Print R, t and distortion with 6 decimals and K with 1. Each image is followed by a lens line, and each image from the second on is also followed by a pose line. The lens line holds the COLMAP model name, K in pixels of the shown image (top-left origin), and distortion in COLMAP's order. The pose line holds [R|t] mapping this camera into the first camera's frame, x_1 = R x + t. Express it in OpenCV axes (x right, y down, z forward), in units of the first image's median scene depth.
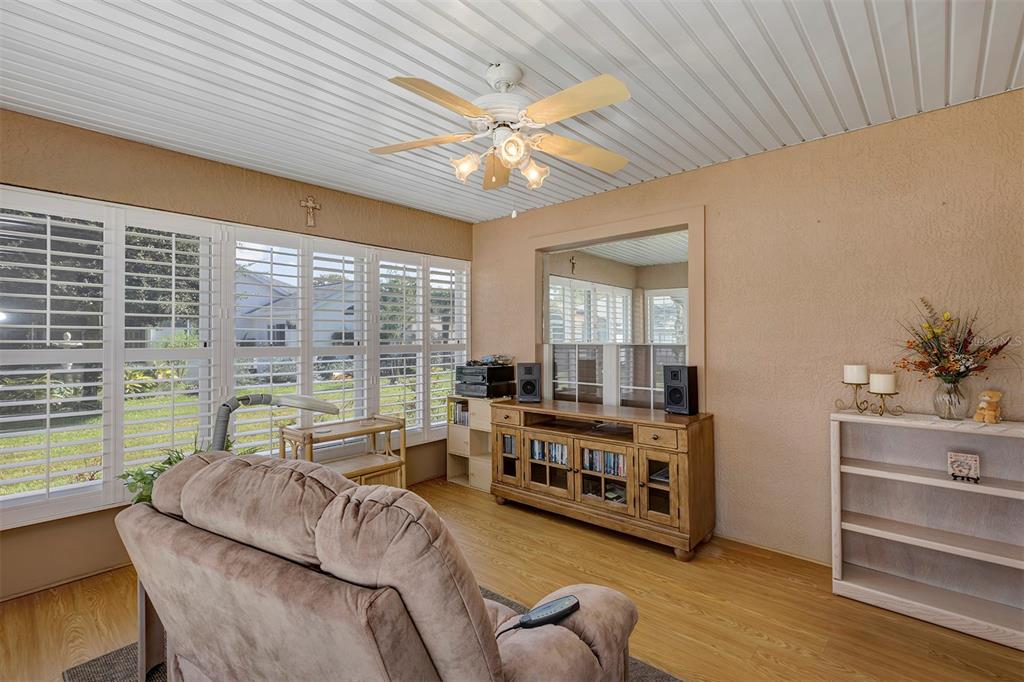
lens RADIAL K [[464.3, 0, 511.9], [0, 464.3, 339.9], [0, 0, 1]] dist [0.001186, 0.000288]
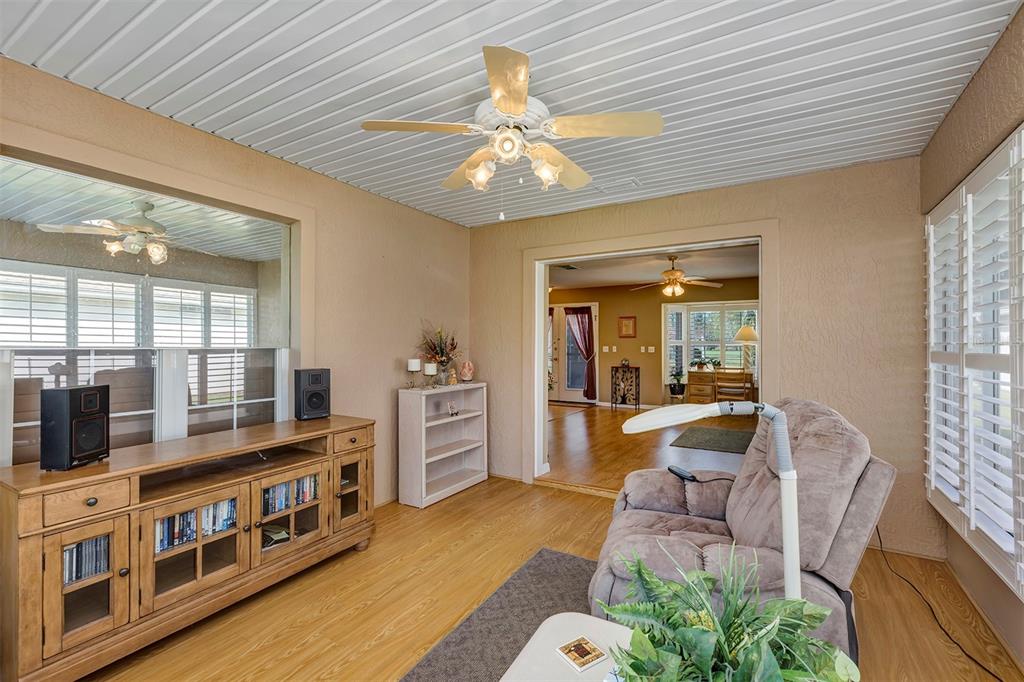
lens RADIAL K [[464.3, 0, 509.3], [0, 464.3, 341.4], [0, 0, 1]] dist [0.001186, 0.000288]
pose [[-0.200682, 0.011824, 0.979585, -0.649443], [0.003069, 0.999930, -0.011441, 0.010597], [-0.979652, 0.000710, -0.200704, 0.774234]]
